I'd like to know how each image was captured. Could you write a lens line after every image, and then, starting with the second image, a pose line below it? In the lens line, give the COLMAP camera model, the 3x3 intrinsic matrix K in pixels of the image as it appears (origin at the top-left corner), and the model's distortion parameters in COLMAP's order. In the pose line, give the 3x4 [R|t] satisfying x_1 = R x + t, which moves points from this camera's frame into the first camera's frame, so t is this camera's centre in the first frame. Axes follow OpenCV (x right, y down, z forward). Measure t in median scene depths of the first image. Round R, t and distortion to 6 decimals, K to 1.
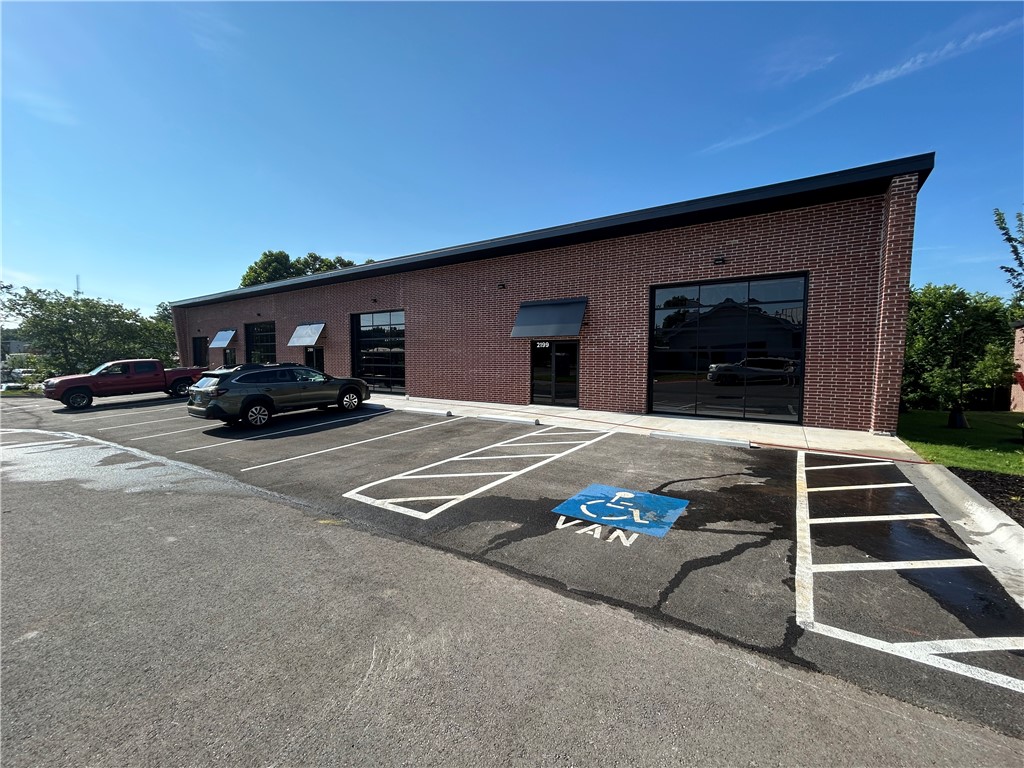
lens RADIAL K [[417.5, 0, 506.7], [0, 417.5, 383.1], [0, 0, 1]] dist [-0.003067, -0.000257]
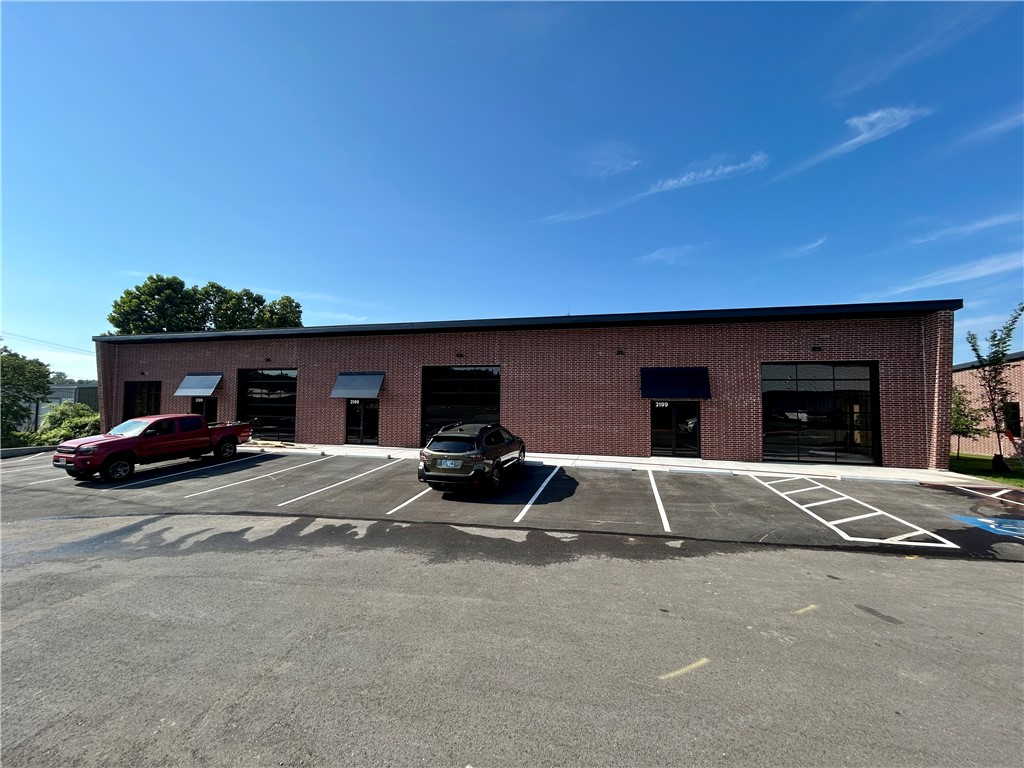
lens RADIAL K [[417.5, 0, 506.7], [0, 417.5, 383.1], [0, 0, 1]] dist [-0.003067, -0.000257]
pose [[0.943193, 0.024913, 0.331311, -0.701616], [0.010165, 0.994554, -0.103725, -0.034183], [-0.332091, 0.101200, 0.937803, 0.039092]]
